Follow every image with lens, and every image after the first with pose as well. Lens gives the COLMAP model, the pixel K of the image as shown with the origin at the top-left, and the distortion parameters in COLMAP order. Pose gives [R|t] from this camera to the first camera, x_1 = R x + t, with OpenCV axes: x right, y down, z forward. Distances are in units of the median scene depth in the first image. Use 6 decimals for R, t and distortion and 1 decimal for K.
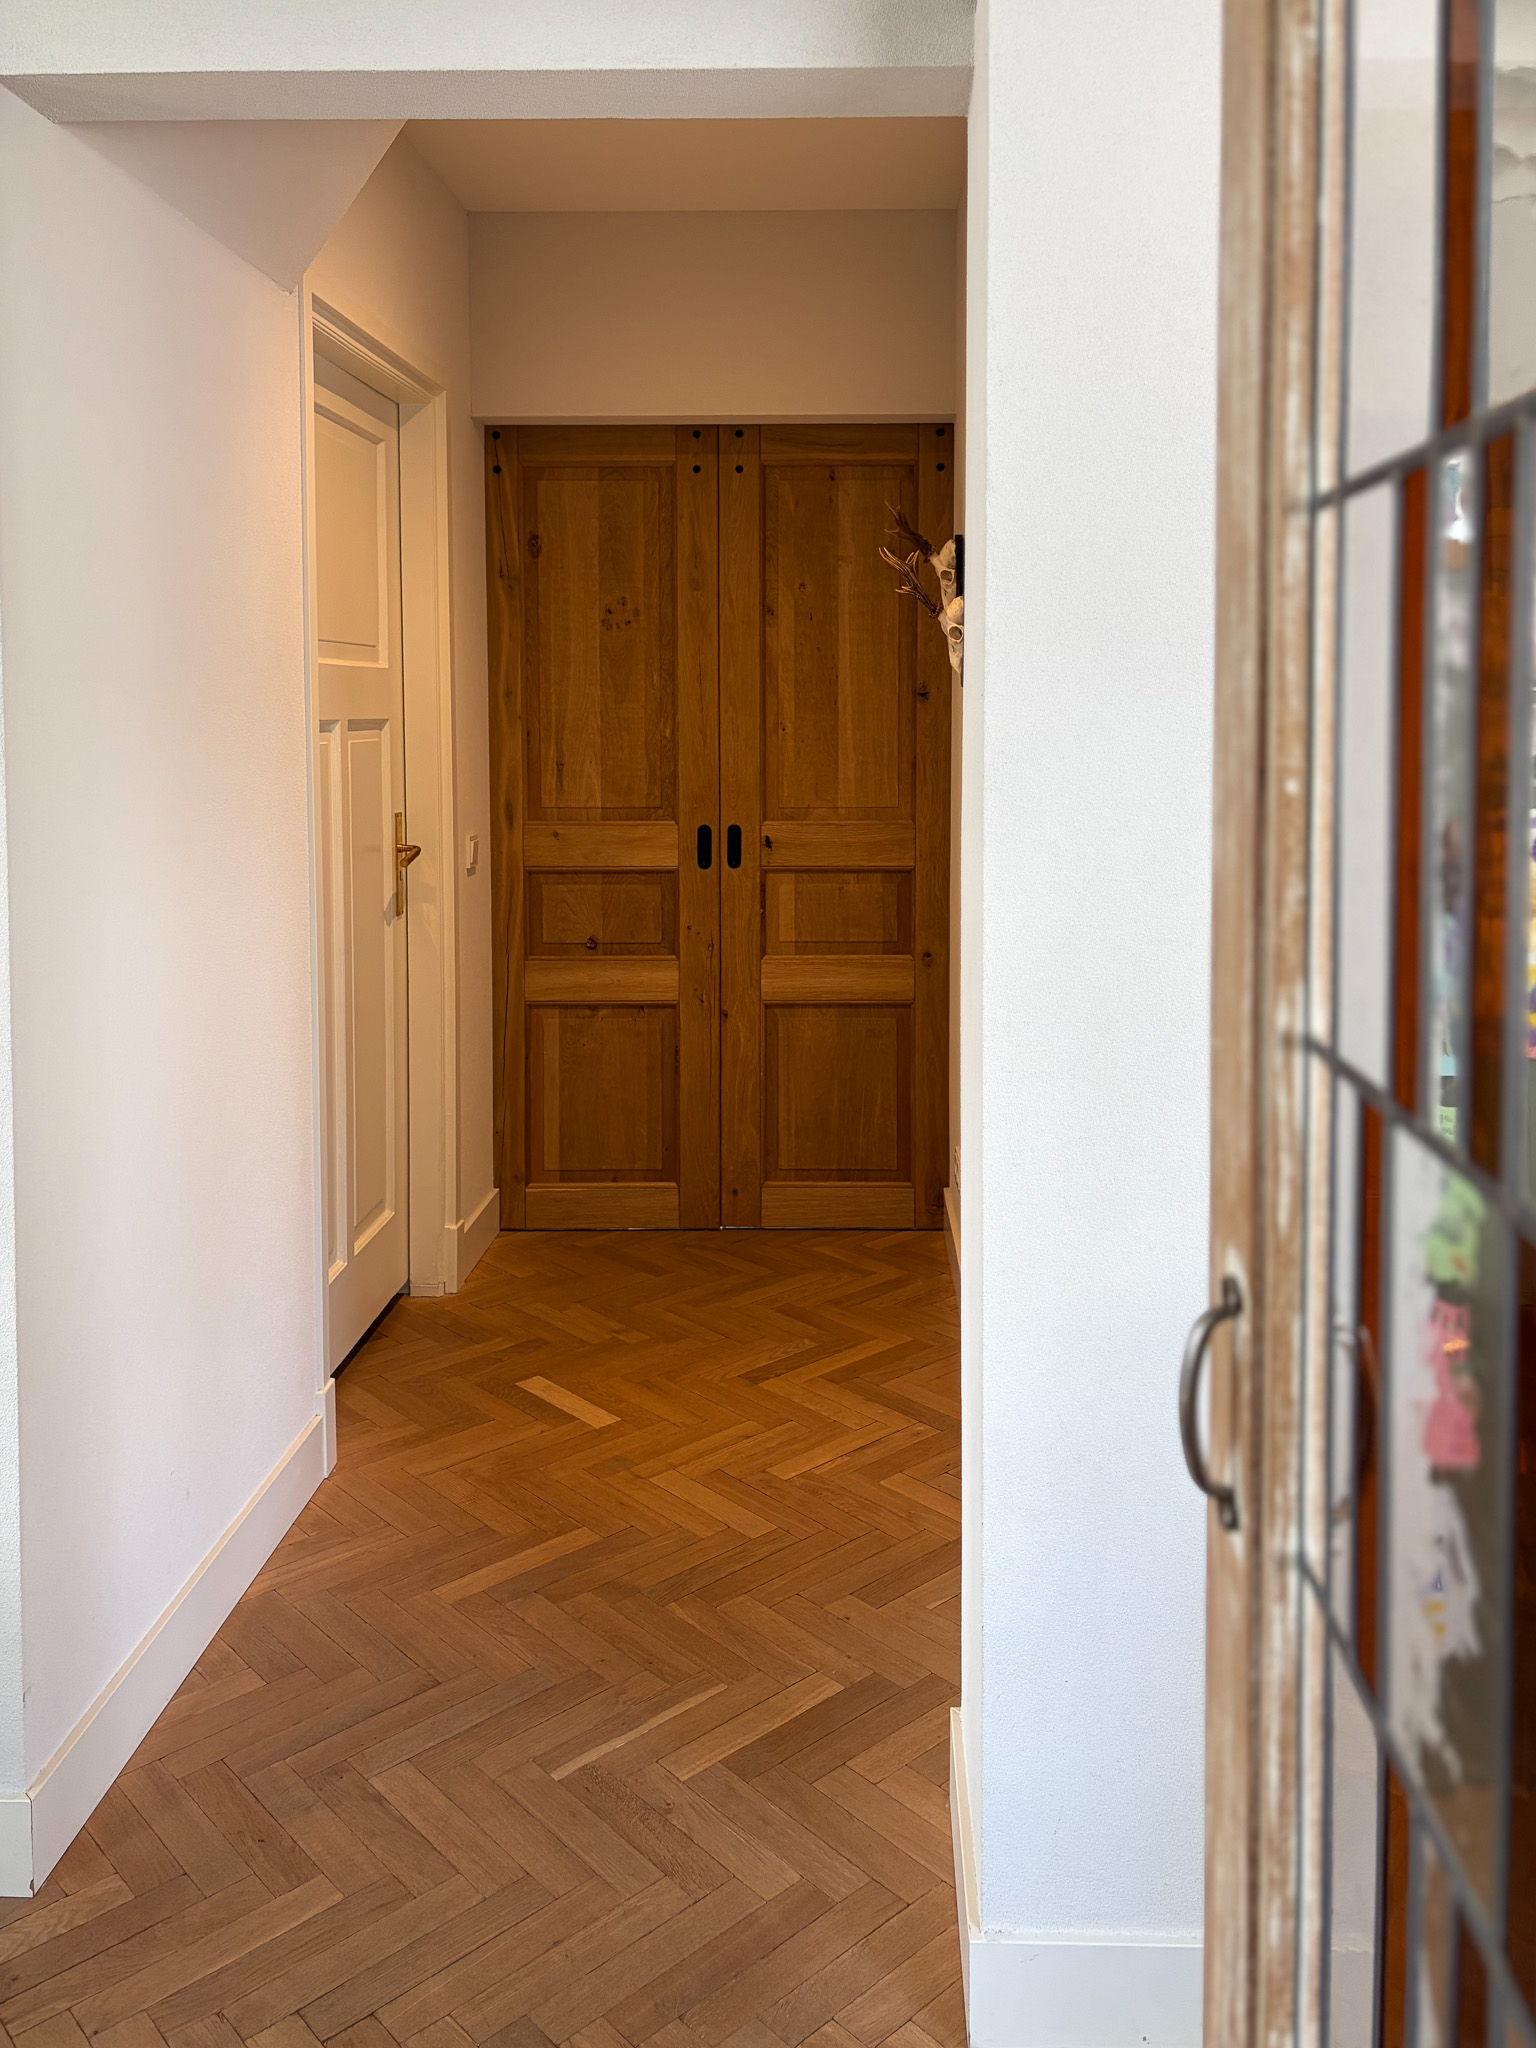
lens RADIAL K [[2367.9, 0, 764.1], [0, 2367.9, 977.4], [0, 0, 1]] dist [-0.000524, -0.003836]
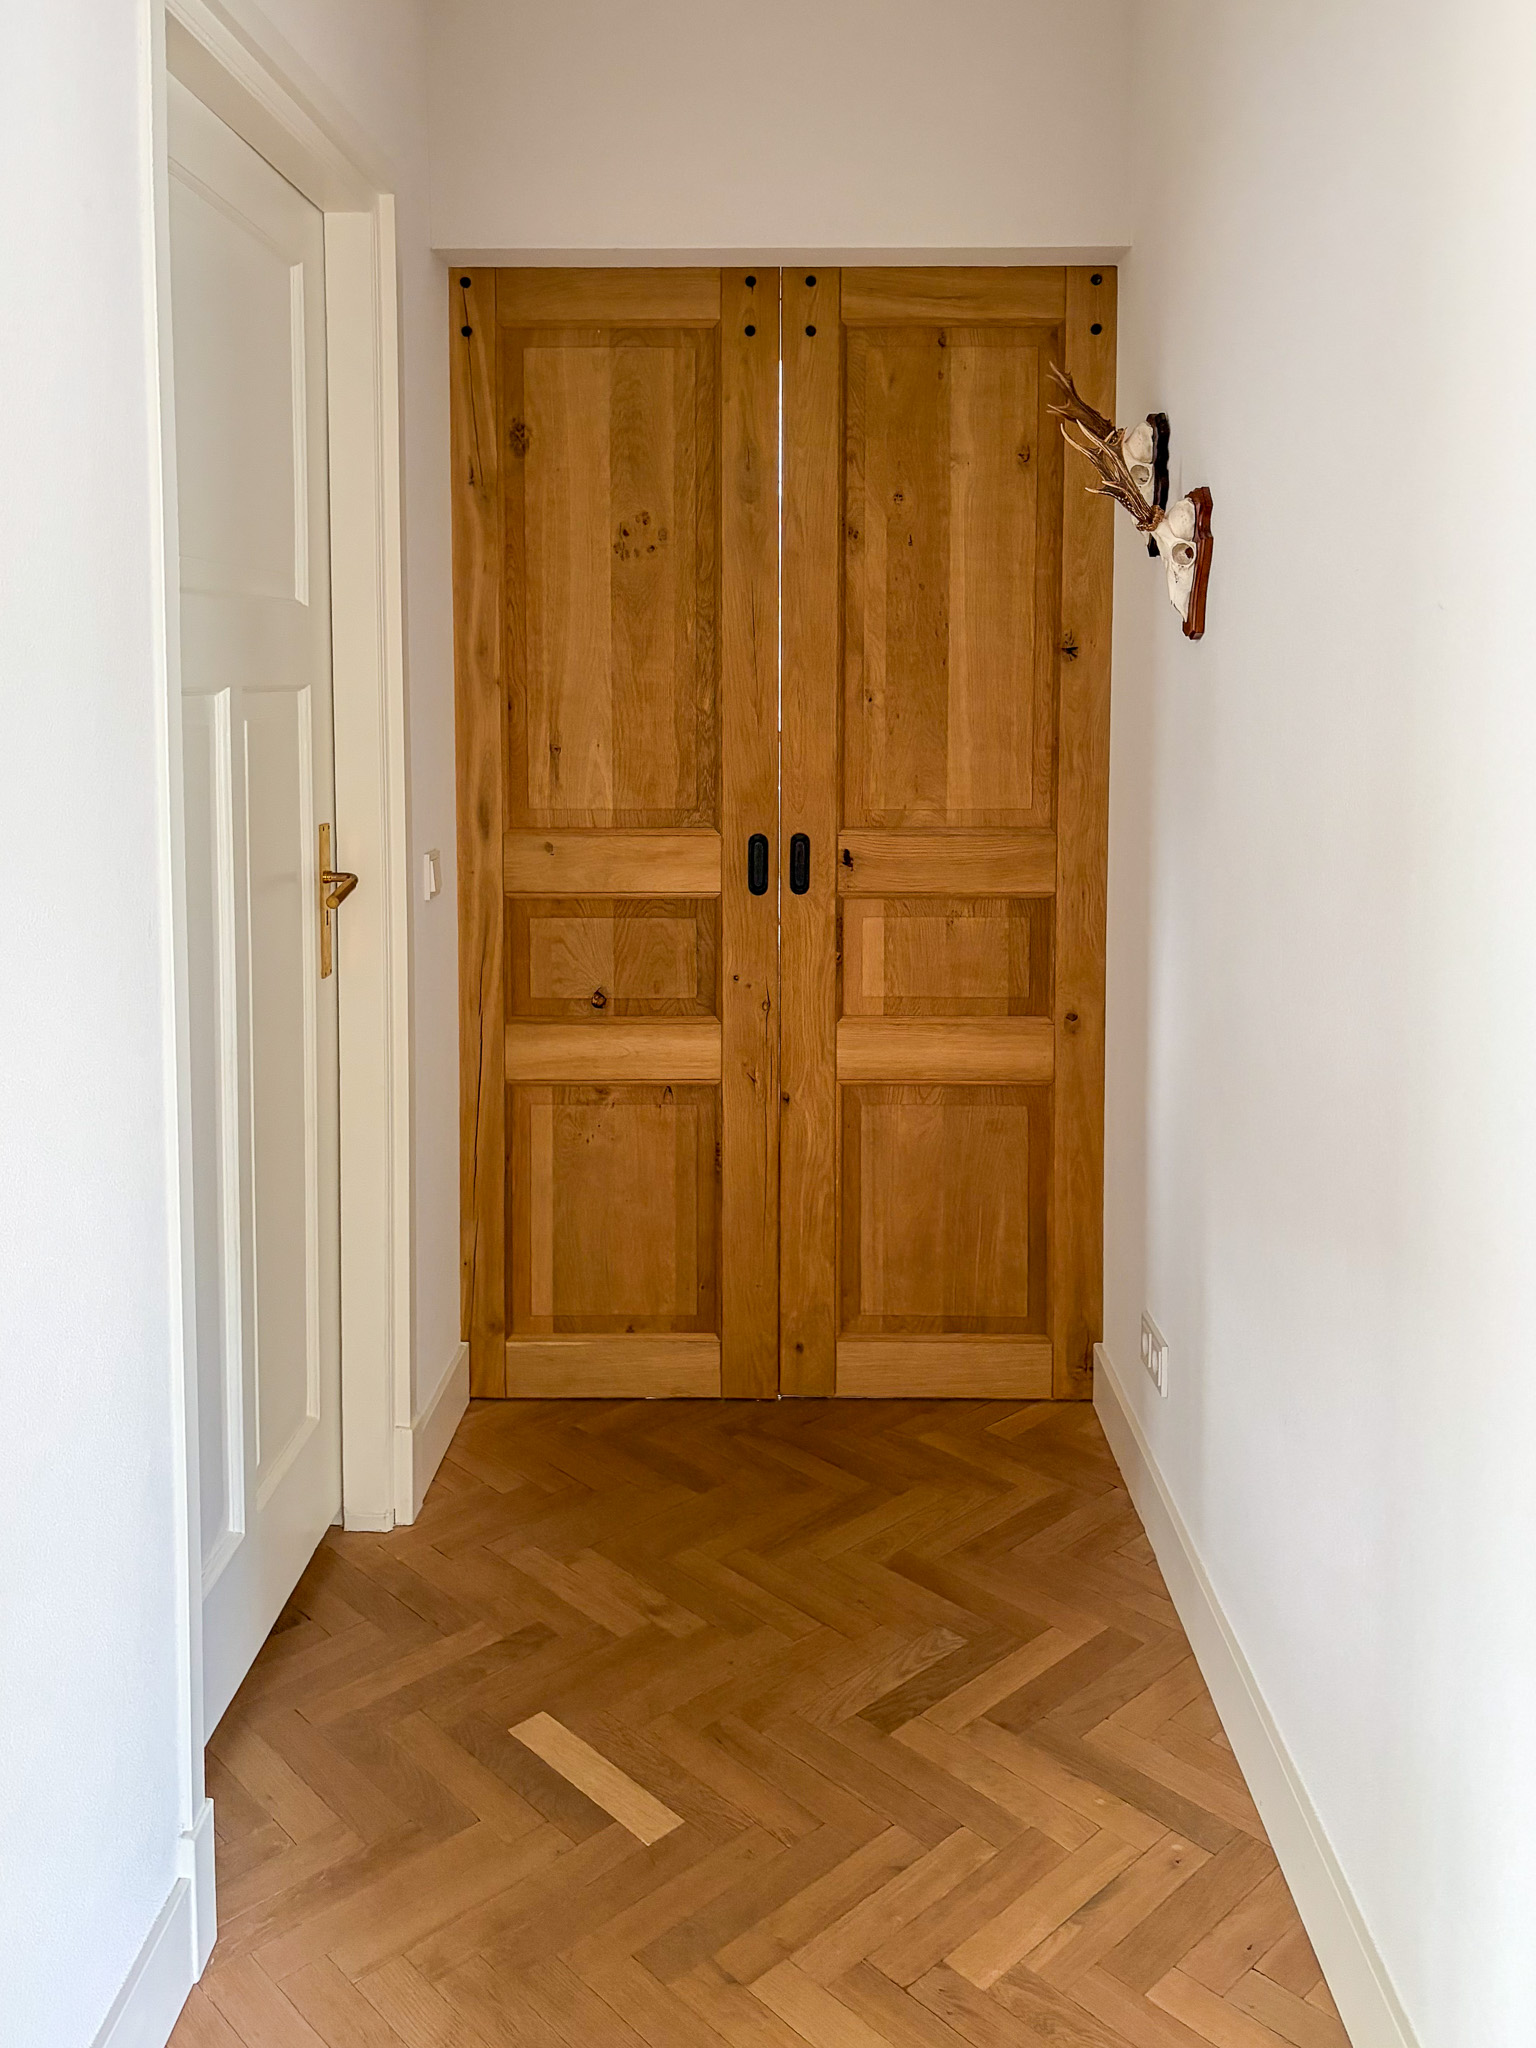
lens RADIAL K [[2421.4, 0, 744.2], [0, 2421.4, 933.9], [0, 0, 1]] dist [-0.001210, -0.021616]
pose [[0.999900, -0.000872, 0.014104, -0.040062], [0.000932, 0.999991, -0.004223, -0.031653], [-0.014100, 0.004236, 0.999892, 0.276447]]
